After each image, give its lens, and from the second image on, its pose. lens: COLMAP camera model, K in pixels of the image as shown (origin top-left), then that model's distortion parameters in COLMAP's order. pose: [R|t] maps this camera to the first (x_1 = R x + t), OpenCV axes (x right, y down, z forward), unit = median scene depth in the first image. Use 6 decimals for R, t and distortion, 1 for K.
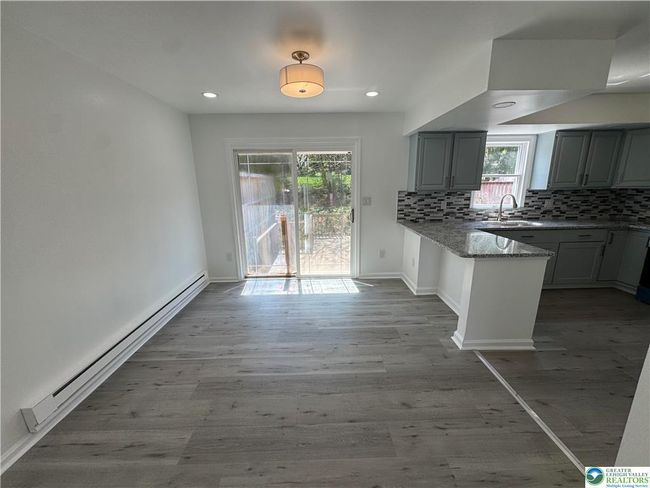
lens RADIAL K [[260.3, 0, 324.5], [0, 260.3, 242.2], [0, 0, 1]] dist [0.000031, 0.000136]
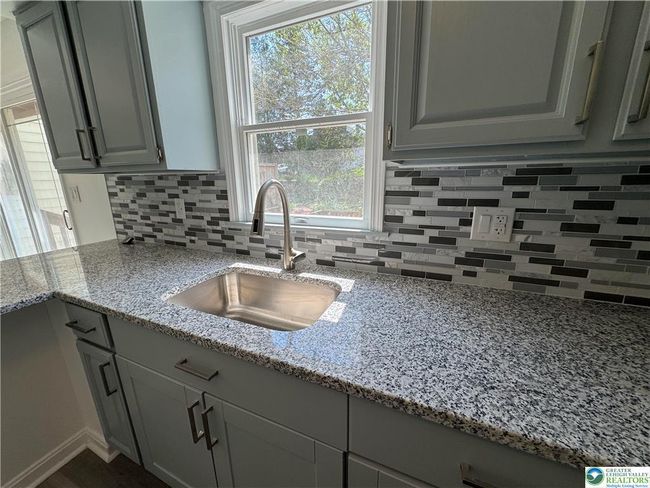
lens RADIAL K [[260.3, 0, 324.6], [0, 260.3, 243.6], [0, 0, 1]] dist [0.000031, 0.000136]
pose [[0.903049, 0.107387, -0.415897, 0.828060], [-0.094988, 0.994199, 0.050460, -0.129587], [0.418903, -0.006063, 0.908011, 0.722510]]
